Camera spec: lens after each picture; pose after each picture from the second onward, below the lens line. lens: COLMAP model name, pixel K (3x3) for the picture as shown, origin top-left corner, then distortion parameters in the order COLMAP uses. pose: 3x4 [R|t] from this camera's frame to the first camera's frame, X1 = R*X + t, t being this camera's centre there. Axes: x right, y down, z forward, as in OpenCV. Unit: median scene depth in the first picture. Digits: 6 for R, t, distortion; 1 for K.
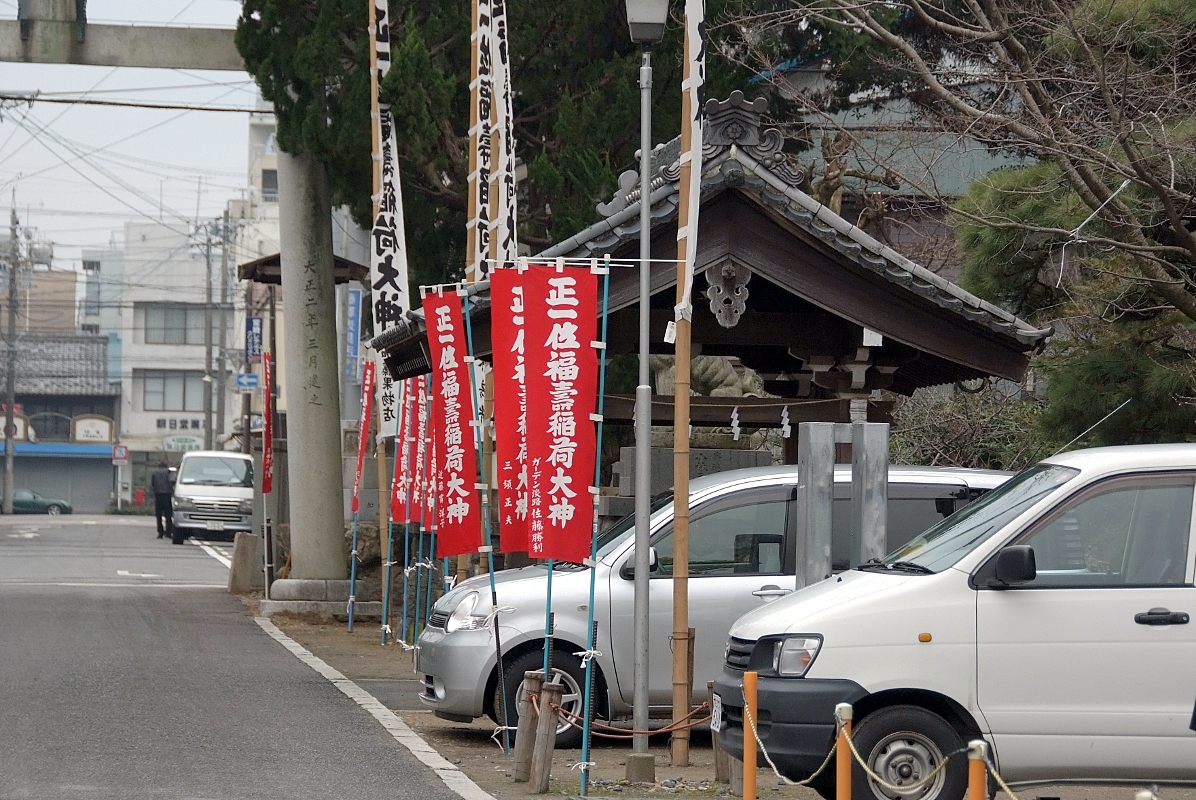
lens RADIAL K [[4345.2, 0, 598.2], [0, 4345.2, 399.7], [0, 0, 1]] dist [0.782666, 0.000000]
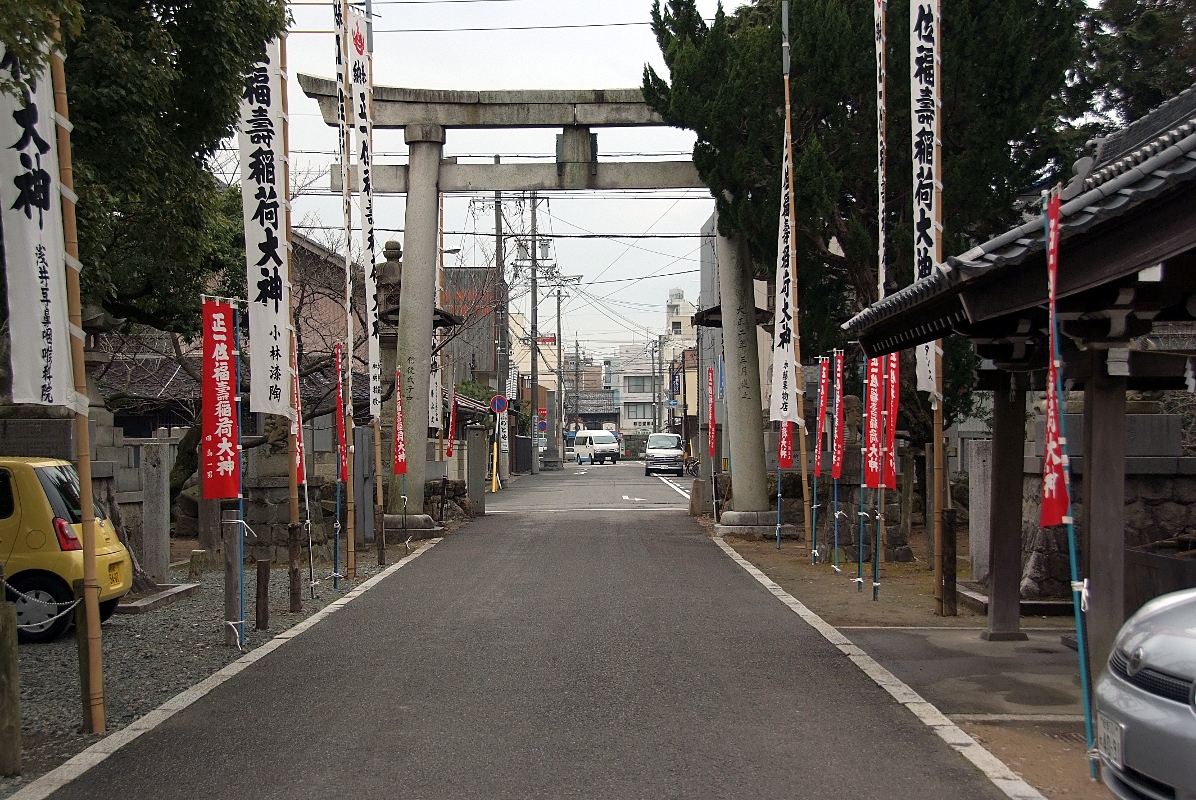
lens RADIAL K [[1714.2, 0, 597.9], [0, 1714.2, 401.5], [0, 0, 1]] dist [-0.006390, 0.000000]
pose [[0.992325, -0.027157, -0.120639, -0.043541], [0.026360, 0.999619, -0.008200, 0.005710], [0.120816, 0.004957, 0.992663, 0.387086]]
